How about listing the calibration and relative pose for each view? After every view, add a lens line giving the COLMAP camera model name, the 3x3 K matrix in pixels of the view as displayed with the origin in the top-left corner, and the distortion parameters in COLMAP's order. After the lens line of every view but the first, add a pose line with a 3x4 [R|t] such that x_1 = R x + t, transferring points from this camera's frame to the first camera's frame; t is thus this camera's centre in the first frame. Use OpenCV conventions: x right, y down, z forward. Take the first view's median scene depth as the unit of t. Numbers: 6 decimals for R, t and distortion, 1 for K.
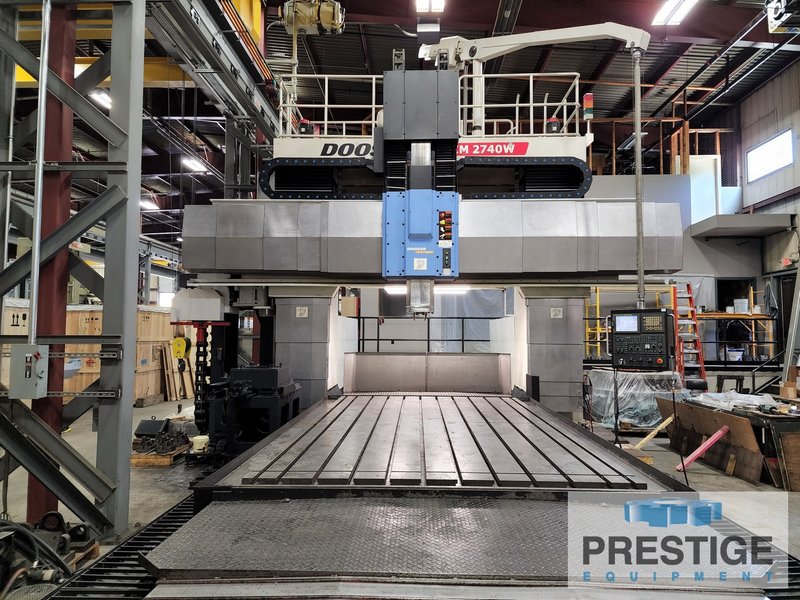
lens RADIAL K [[528.9, 0, 400.0], [0, 528.9, 300.0], [0, 0, 1]] dist [0.020325, -0.003945]
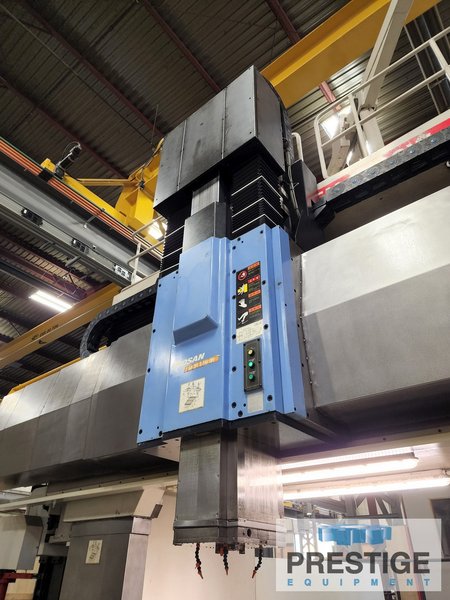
lens RADIAL K [[396.7, 0, 225.0], [0, 396.7, 300.0], [0, 0, 1]] dist [0.020325, -0.003945]
pose [[0.792175, -0.342091, -0.505403, 0.224650], [0.032315, 0.850480, -0.525013, 0.025447], [0.609437, 0.399570, 0.684784, 0.775443]]
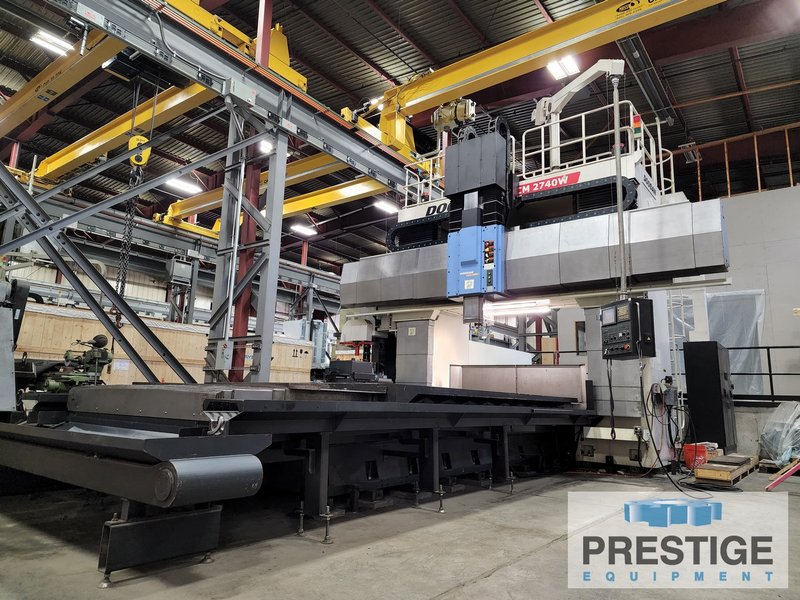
lens RADIAL K [[518.5, 0, 400.0], [0, 518.5, 300.0], [0, 0, 1]] dist [0.037019, -0.000239]
pose [[0.812938, -0.086285, -0.575922, 0.606619], [0.007019, 0.990342, -0.138465, 0.138063], [0.582308, 0.108521, 0.805693, -0.094110]]
